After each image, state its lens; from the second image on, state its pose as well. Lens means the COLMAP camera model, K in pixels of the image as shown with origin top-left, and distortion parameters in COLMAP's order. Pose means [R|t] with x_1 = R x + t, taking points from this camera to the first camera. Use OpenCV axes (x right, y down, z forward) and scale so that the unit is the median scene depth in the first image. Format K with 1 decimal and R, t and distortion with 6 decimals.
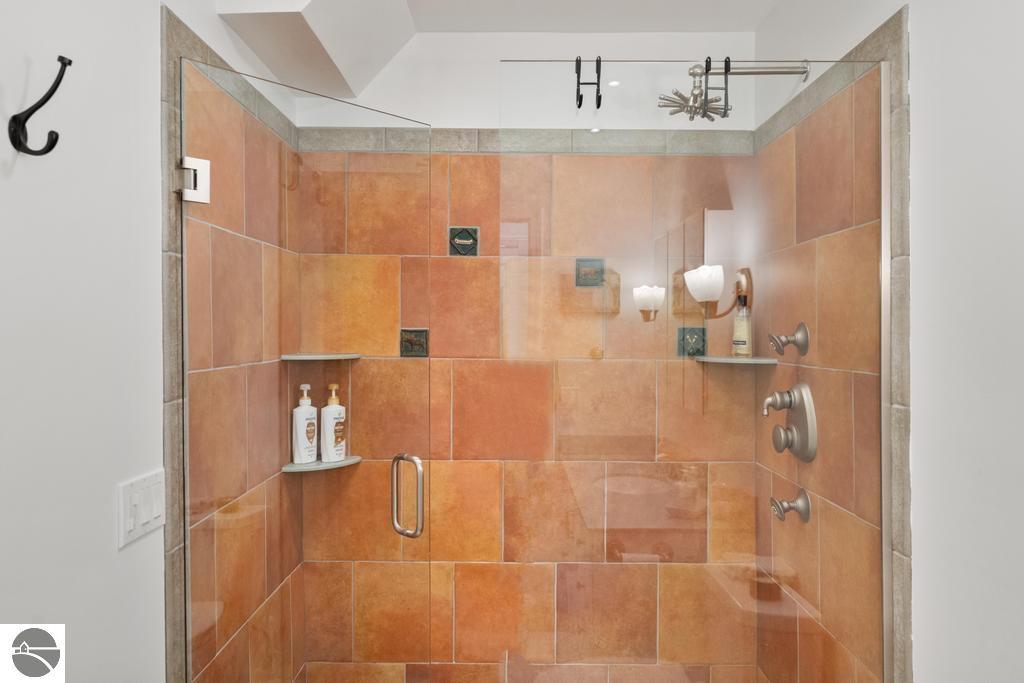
lens RADIAL K [[709.8, 0, 509.8], [0, 709.8, 335.7], [0, 0, 1]] dist [-0.006533, 0.008133]
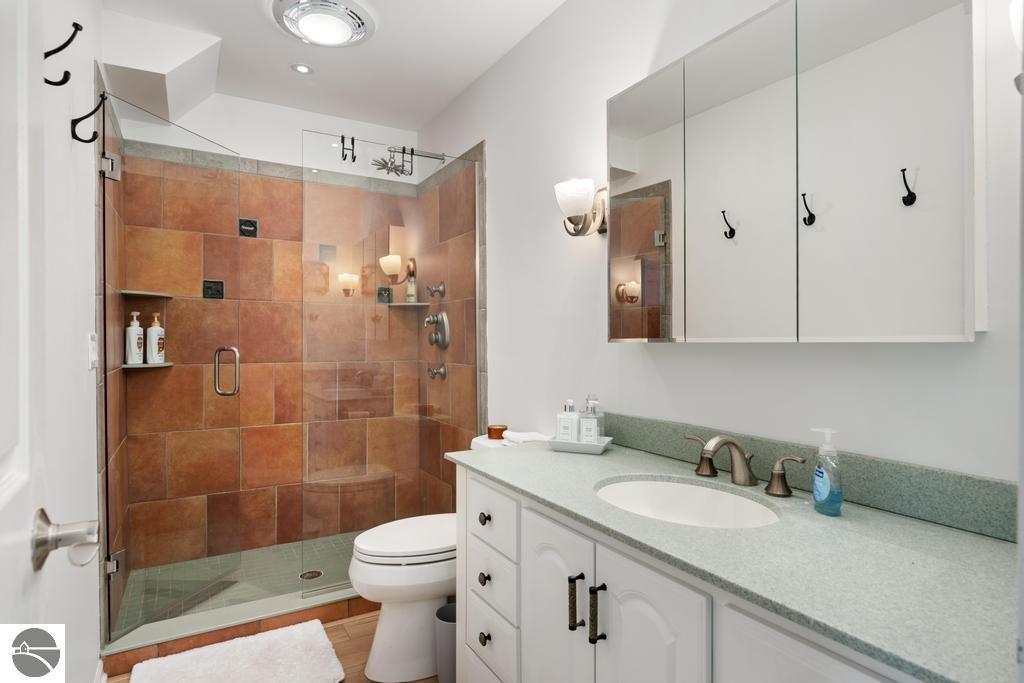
lens RADIAL K [[544.5, 0, 507.6], [0, 544.5, 340.5], [0, 0, 1]] dist [0.001987, -0.002850]
pose [[0.862019, -0.004906, 0.506853, -0.186201], [0.004256, 0.999988, 0.002441, 0.124650], [-0.506859, 0.000052, 0.862029, -0.377027]]
